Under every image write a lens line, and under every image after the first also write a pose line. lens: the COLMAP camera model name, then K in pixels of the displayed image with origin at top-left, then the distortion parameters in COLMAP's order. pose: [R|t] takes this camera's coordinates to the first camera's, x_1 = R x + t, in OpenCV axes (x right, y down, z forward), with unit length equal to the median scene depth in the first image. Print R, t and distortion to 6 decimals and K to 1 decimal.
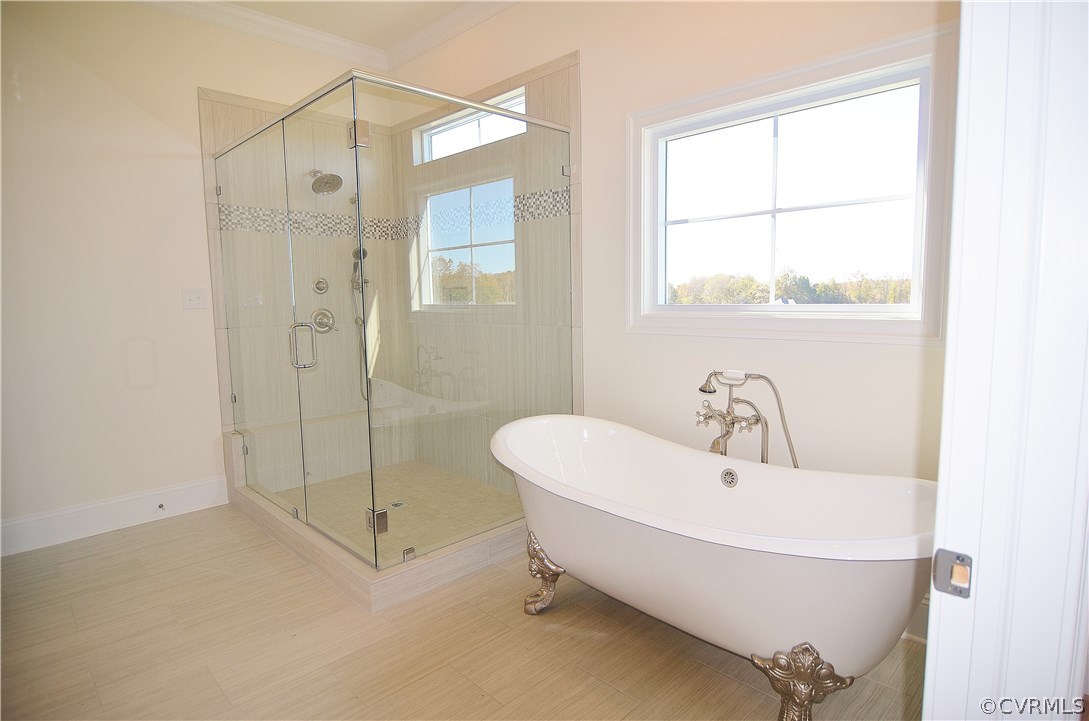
lens RADIAL K [[588.6, 0, 544.6], [0, 588.6, 359.8], [0, 0, 1]] dist [-0.021020, 0.000000]
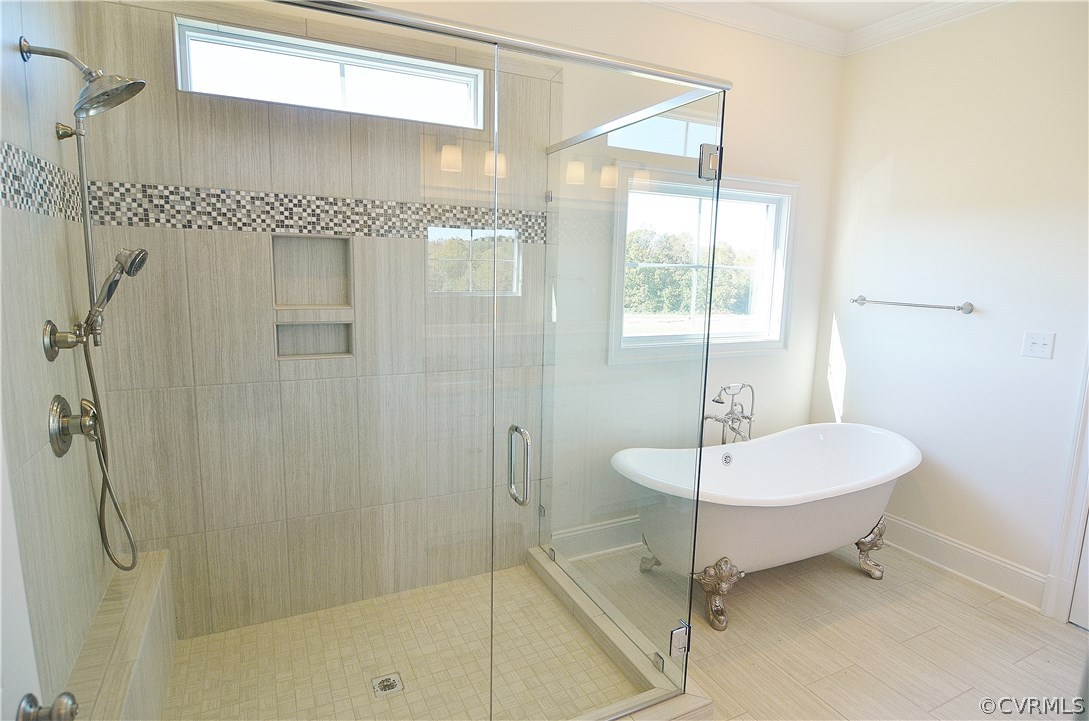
lens RADIAL K [[588.6, 0, 543.6], [0, 588.6, 357.9], [0, 0, 1]] dist [-0.021020, 0.000000]
pose [[0.303151, -0.126873, 0.944459, -0.835060], [0.075299, 0.991188, 0.108981, -0.169739], [-0.949963, 0.038079, 0.310033, 0.719221]]
